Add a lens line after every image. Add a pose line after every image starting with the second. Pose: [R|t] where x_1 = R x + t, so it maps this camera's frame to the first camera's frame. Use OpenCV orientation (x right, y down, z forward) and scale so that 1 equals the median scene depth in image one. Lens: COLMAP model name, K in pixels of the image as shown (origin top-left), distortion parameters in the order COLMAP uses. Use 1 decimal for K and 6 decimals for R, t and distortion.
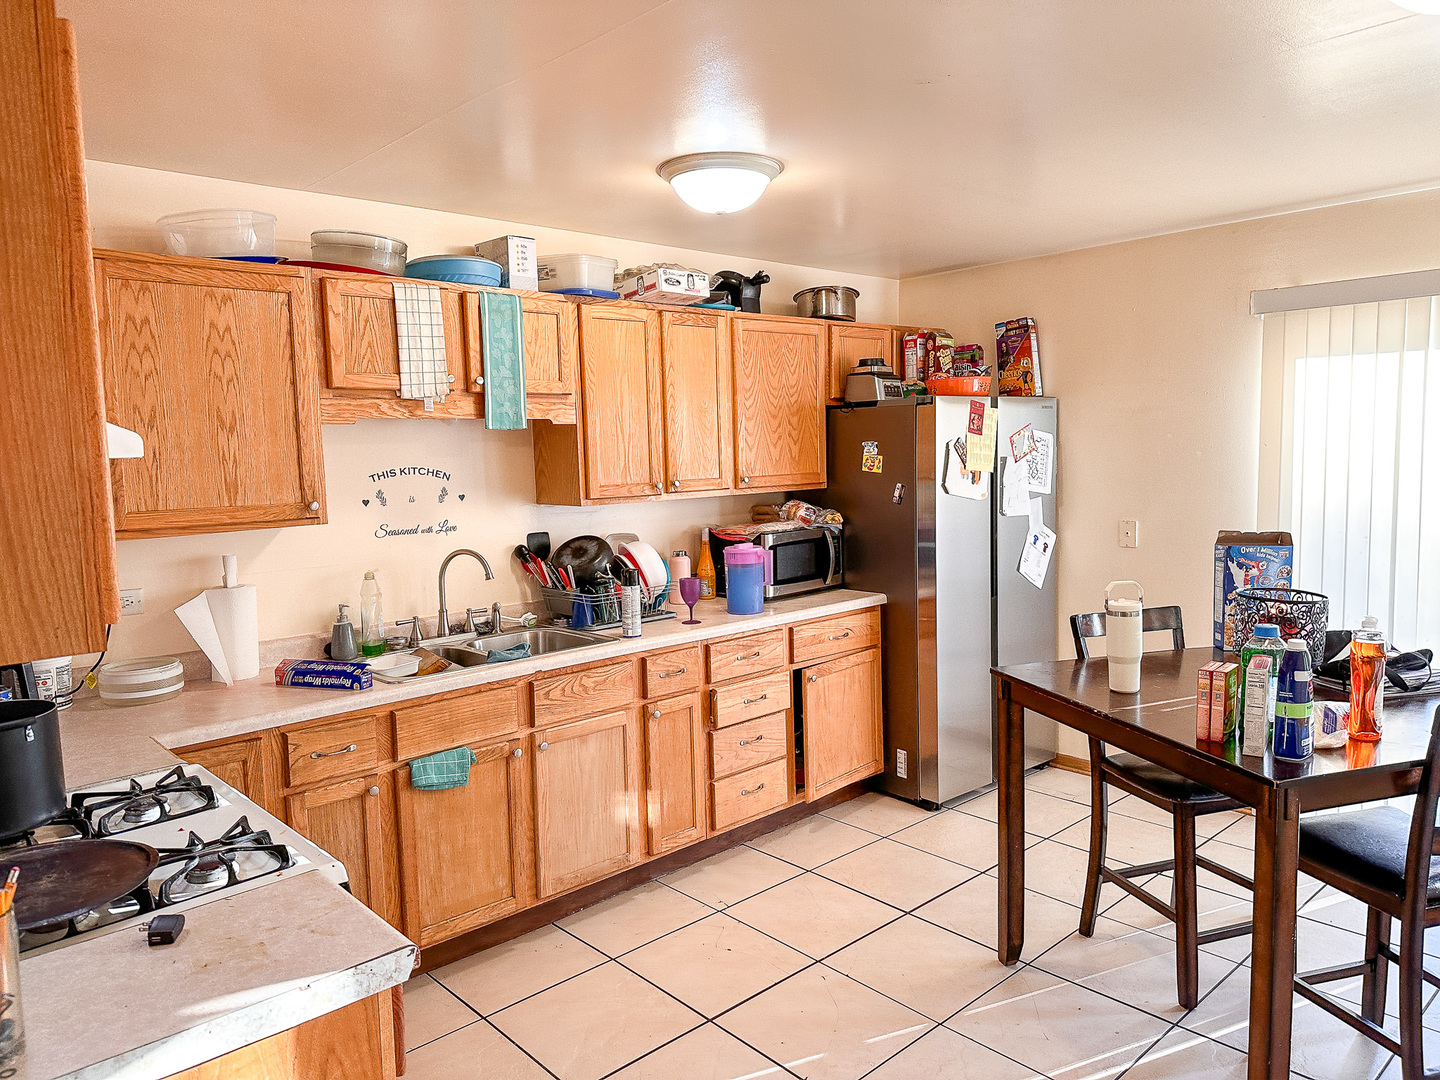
lens RADIAL K [[999.3, 0, 722.6], [0, 999.3, 533.7], [0, 0, 1]] dist [0.011914, -0.018567]
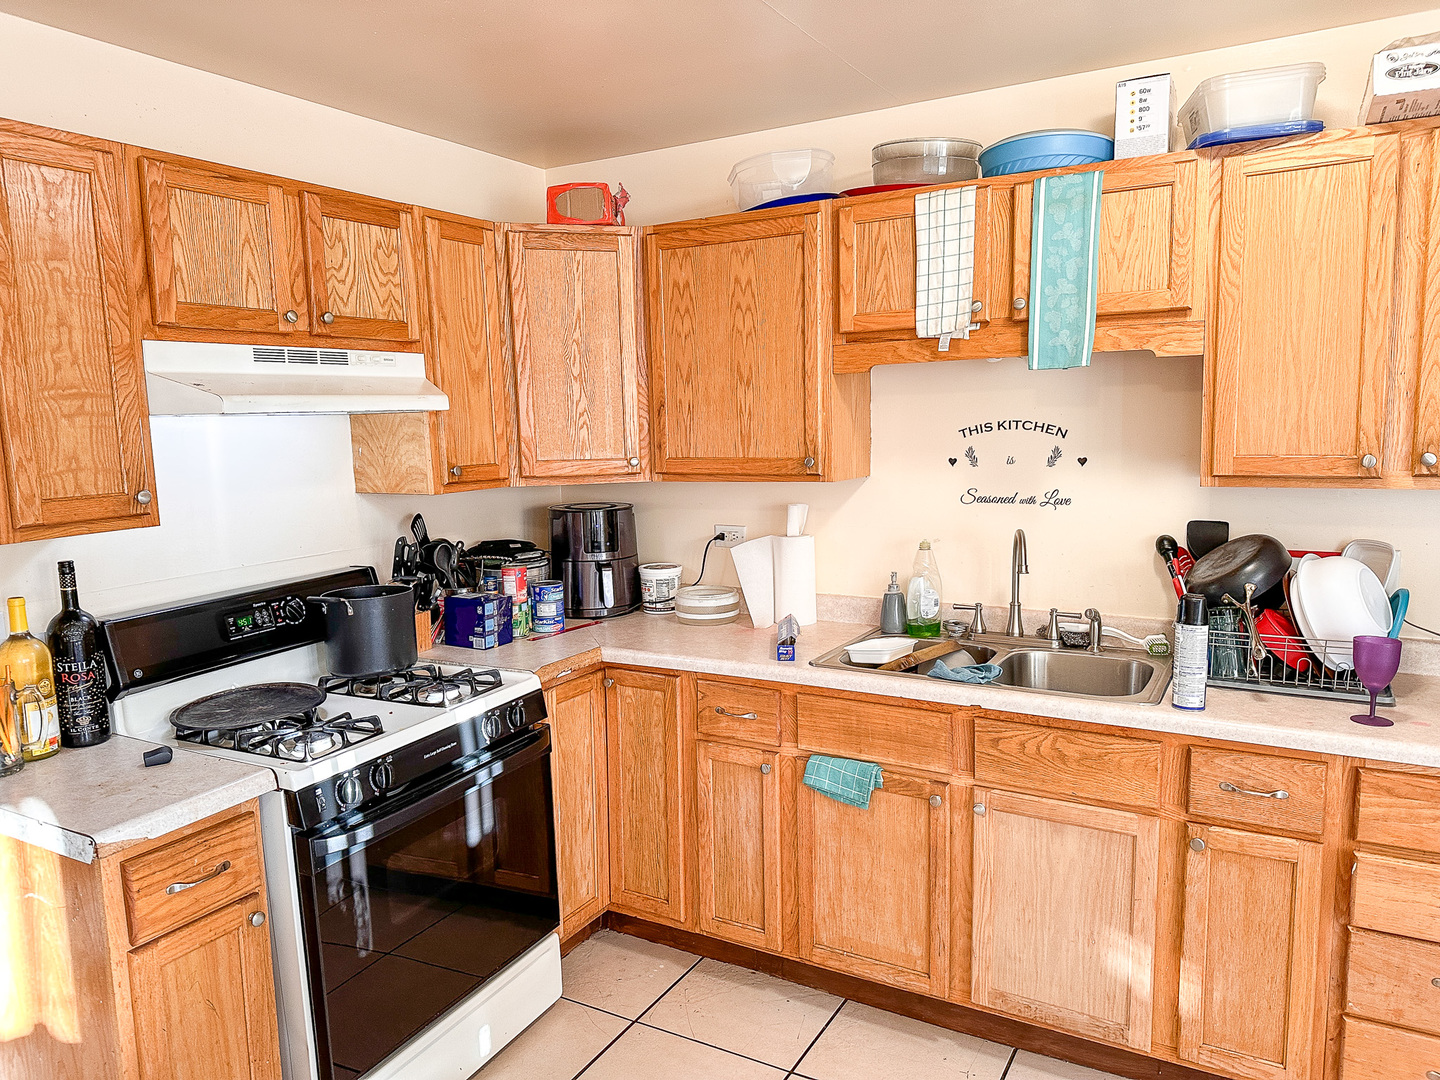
lens RADIAL K [[999.3, 0, 717.0], [0, 999.3, 551.9], [0, 0, 1]] dist [0.011914, -0.018567]
pose [[0.283009, 0.145487, -0.948019, 0.417522], [-0.064176, 0.989086, 0.132631, -0.056241], [0.956968, 0.023304, 0.289257, 0.576825]]
